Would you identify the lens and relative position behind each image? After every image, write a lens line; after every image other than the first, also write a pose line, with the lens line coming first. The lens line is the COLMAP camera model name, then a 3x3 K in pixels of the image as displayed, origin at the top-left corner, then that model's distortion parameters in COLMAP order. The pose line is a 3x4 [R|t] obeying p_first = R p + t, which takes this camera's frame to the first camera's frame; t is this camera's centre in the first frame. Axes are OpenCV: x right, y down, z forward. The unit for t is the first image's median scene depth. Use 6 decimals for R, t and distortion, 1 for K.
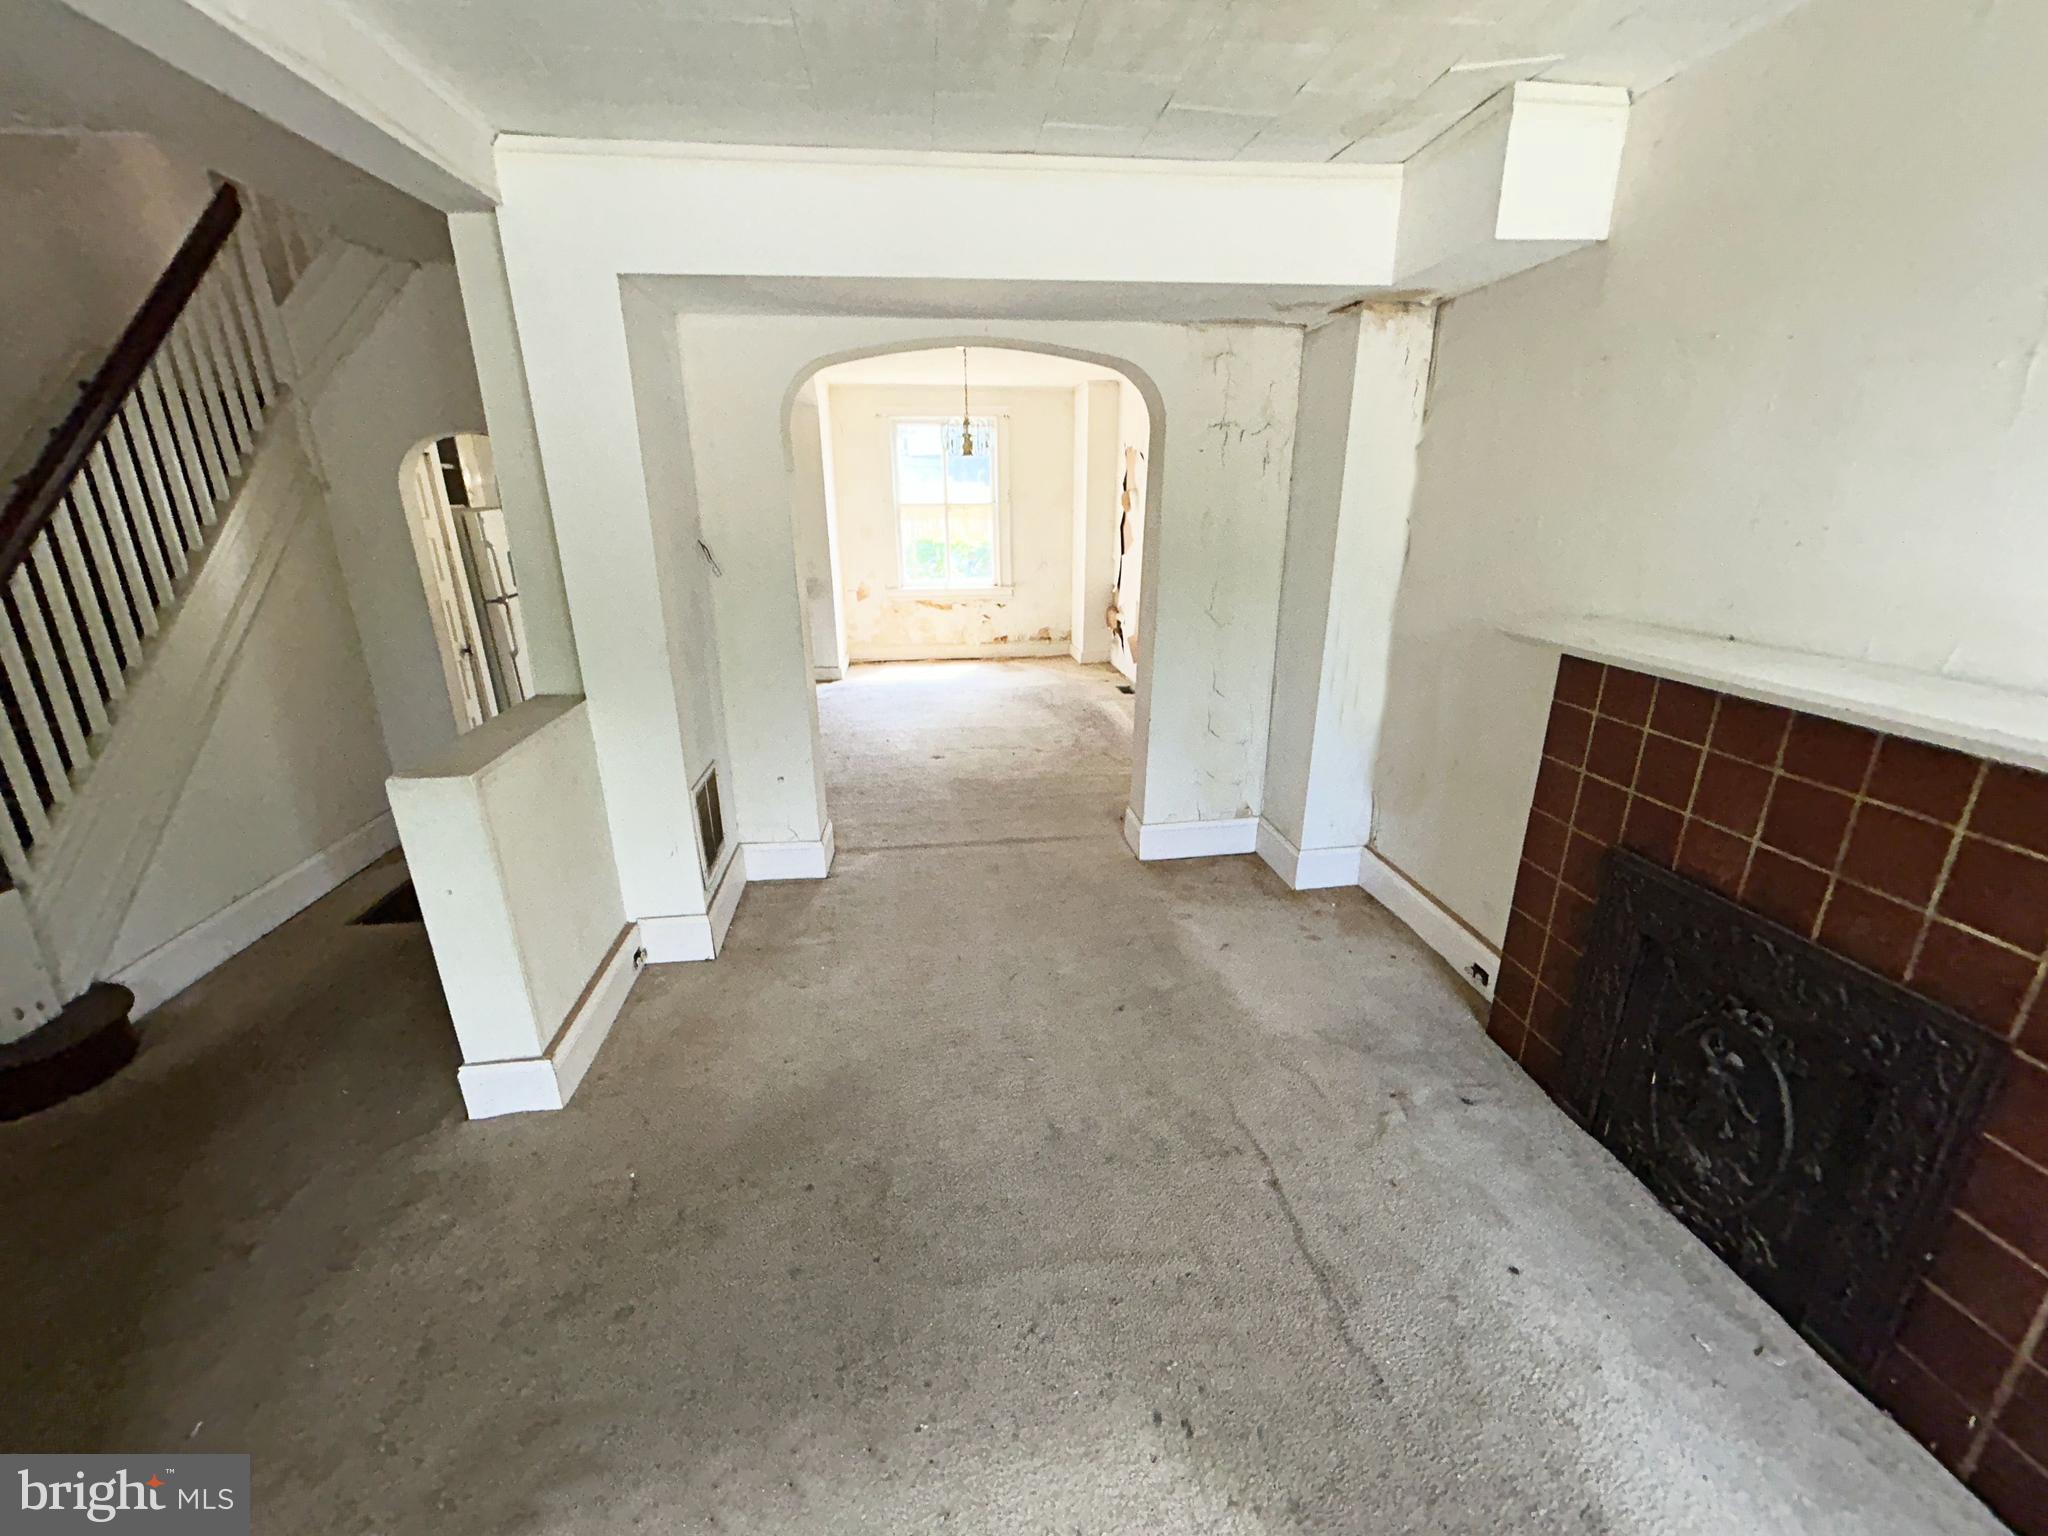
lens RADIAL K [[839.9, 0, 1024.8], [0, 839.9, 766.8], [0, 0, 1]] dist [-0.001182, -0.000775]
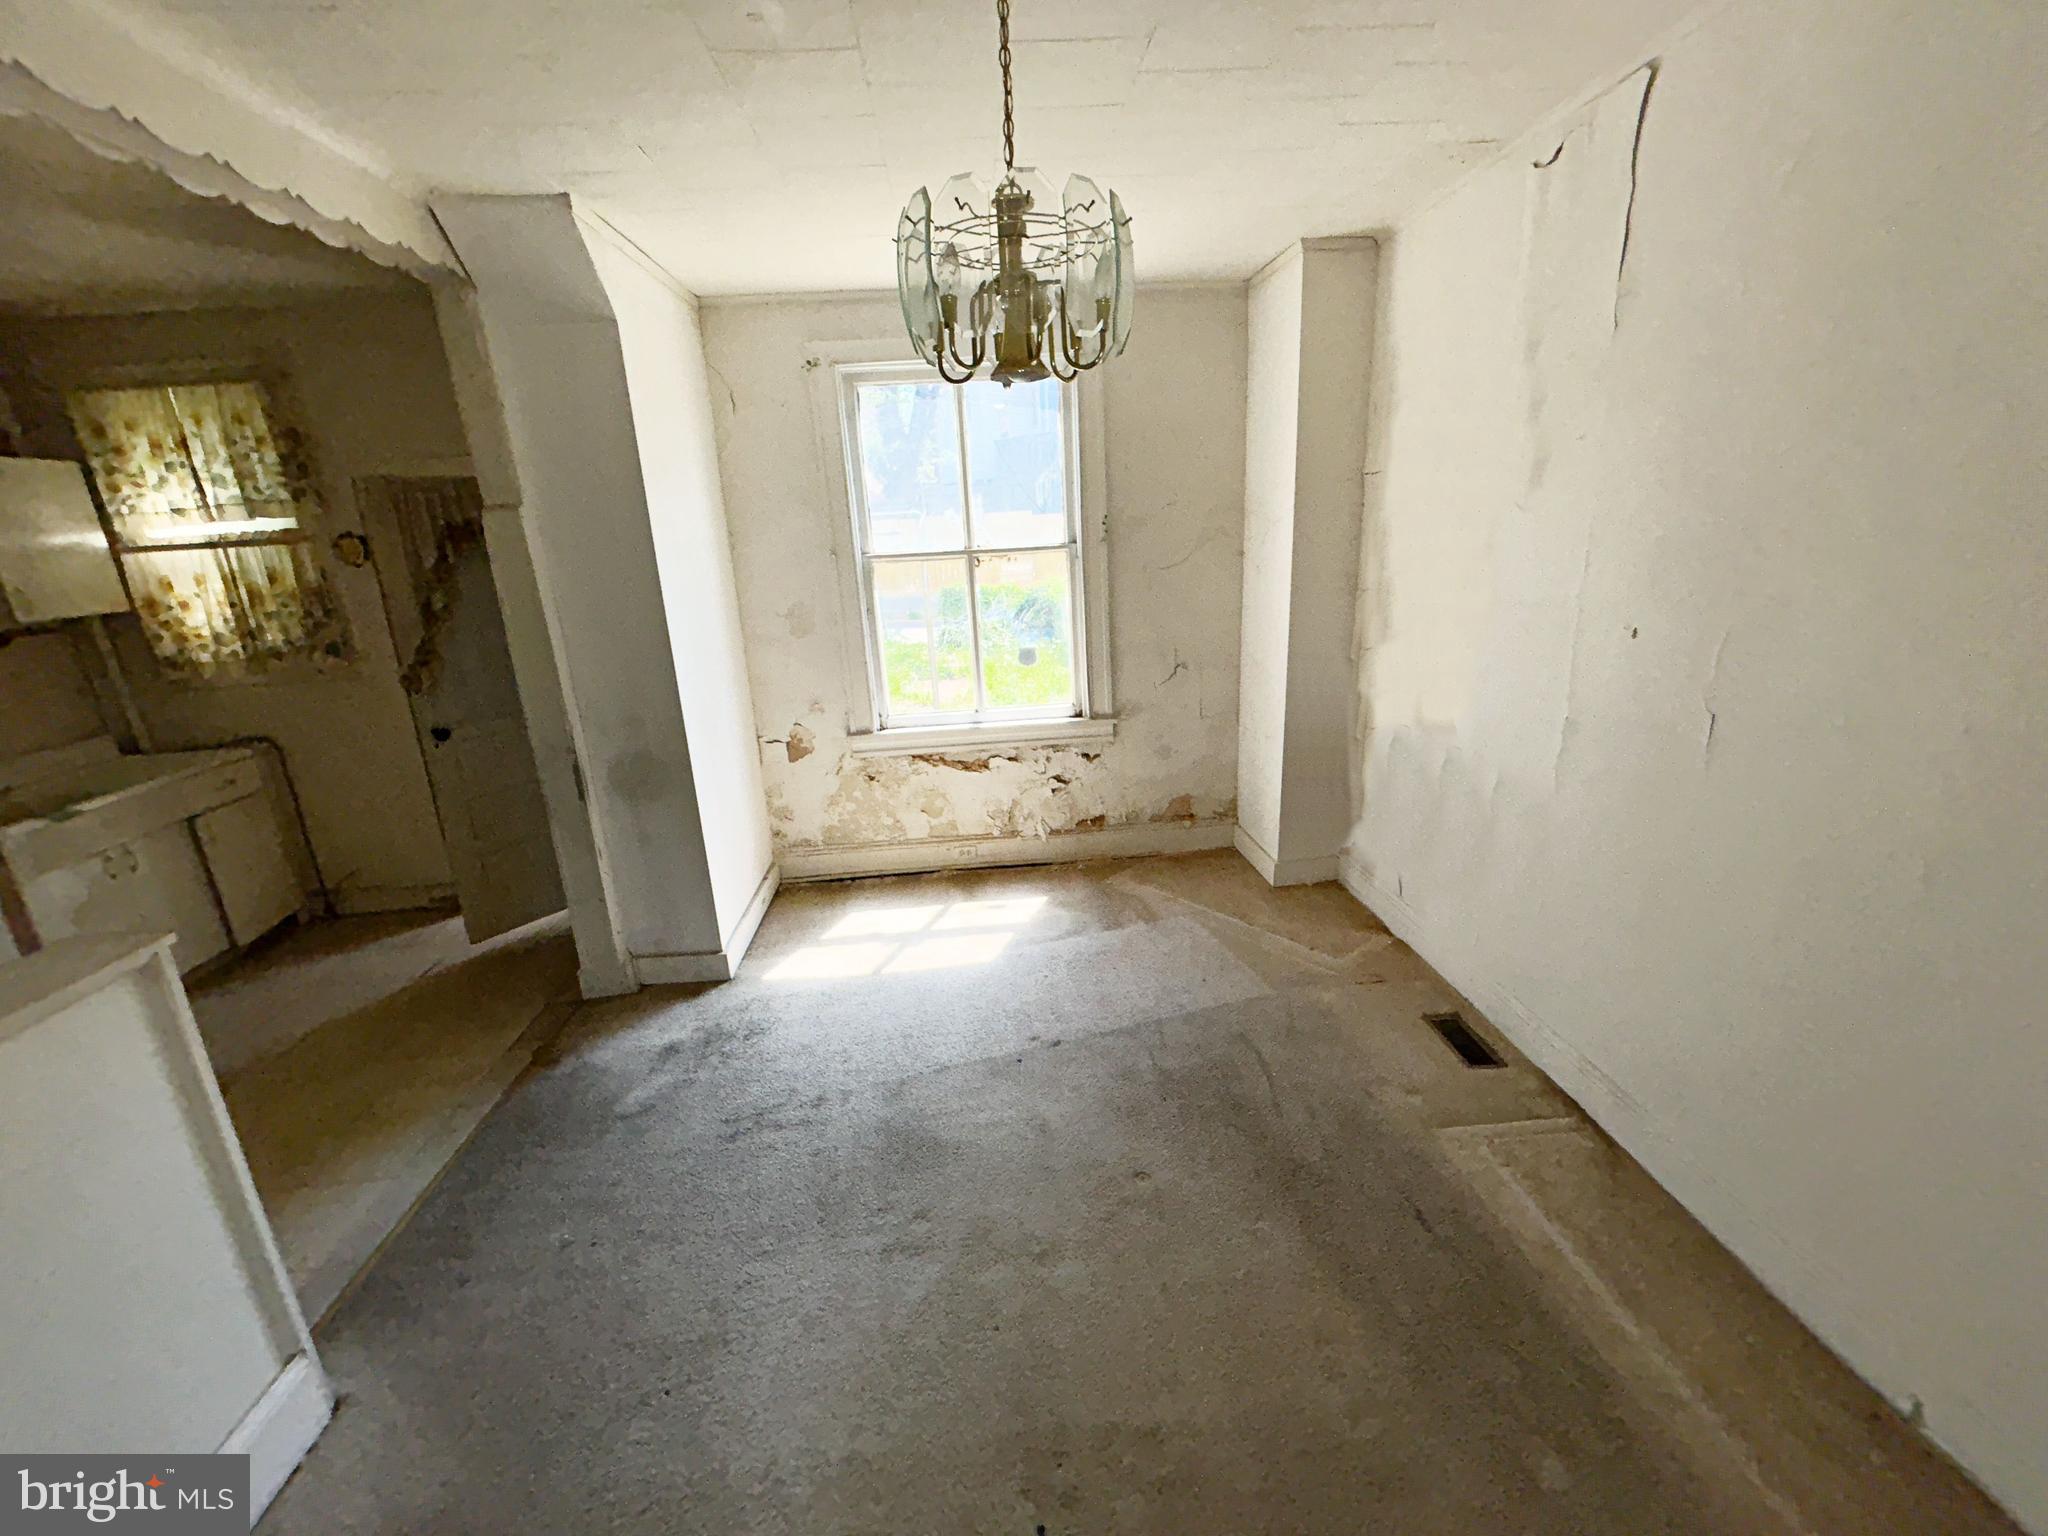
lens RADIAL K [[839.9, 0, 1013.4], [0, 839.9, 758.4], [0, 0, 1]] dist [-0.001182, -0.000775]
pose [[0.997094, -0.026287, -0.071497, -0.038405], [0.024098, 0.999219, -0.031312, -0.179518], [0.072265, 0.029498, 0.996949, 0.530448]]
